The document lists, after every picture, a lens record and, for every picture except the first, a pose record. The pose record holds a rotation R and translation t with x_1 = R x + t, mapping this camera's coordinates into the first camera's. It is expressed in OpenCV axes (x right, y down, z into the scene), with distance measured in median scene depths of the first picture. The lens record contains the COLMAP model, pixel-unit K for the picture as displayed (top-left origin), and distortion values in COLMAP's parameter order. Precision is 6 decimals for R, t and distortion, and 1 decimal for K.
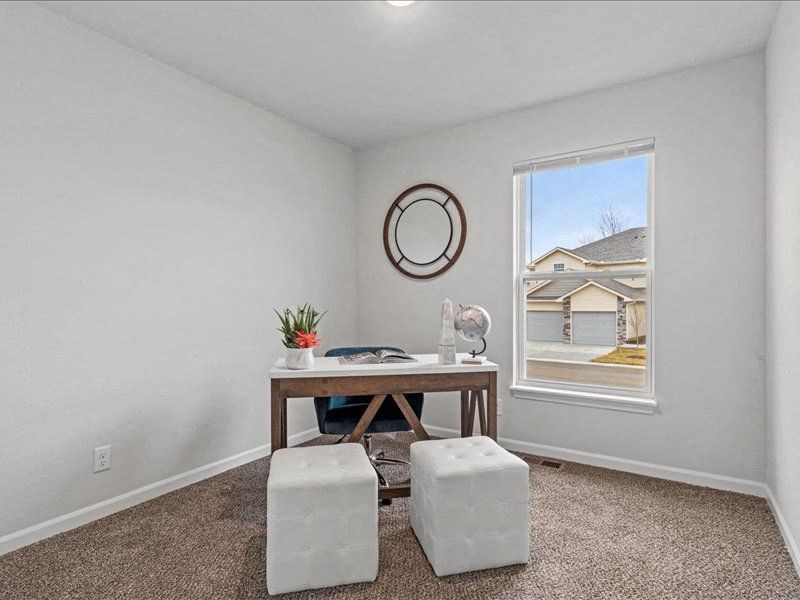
lens RADIAL K [[436.3, 0, 399.4], [0, 436.3, 298.1], [0, 0, 1]] dist [0.002101, 0.000416]
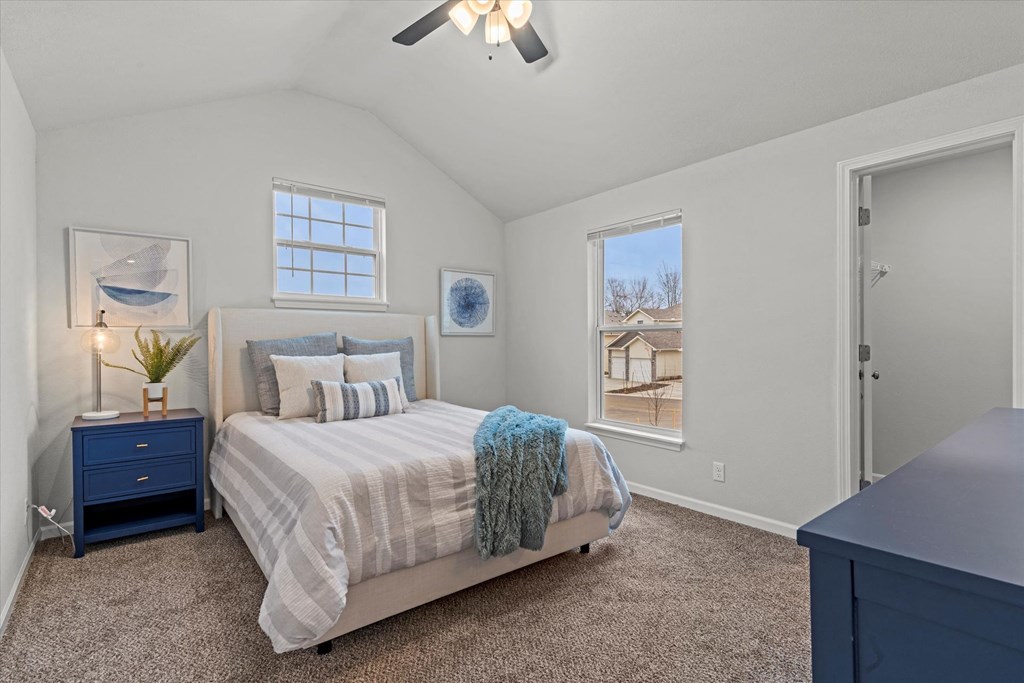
lens RADIAL K [[497.8, 0, 513.1], [0, 497.8, 341.8], [0, 0, 1]] dist [-0.004284, 0.001927]
pose [[0.951516, 0.010084, -0.307435, 0.521085], [-0.012551, 0.999903, -0.006048, -0.006321], [0.307344, 0.009614, 0.951550, -0.348696]]
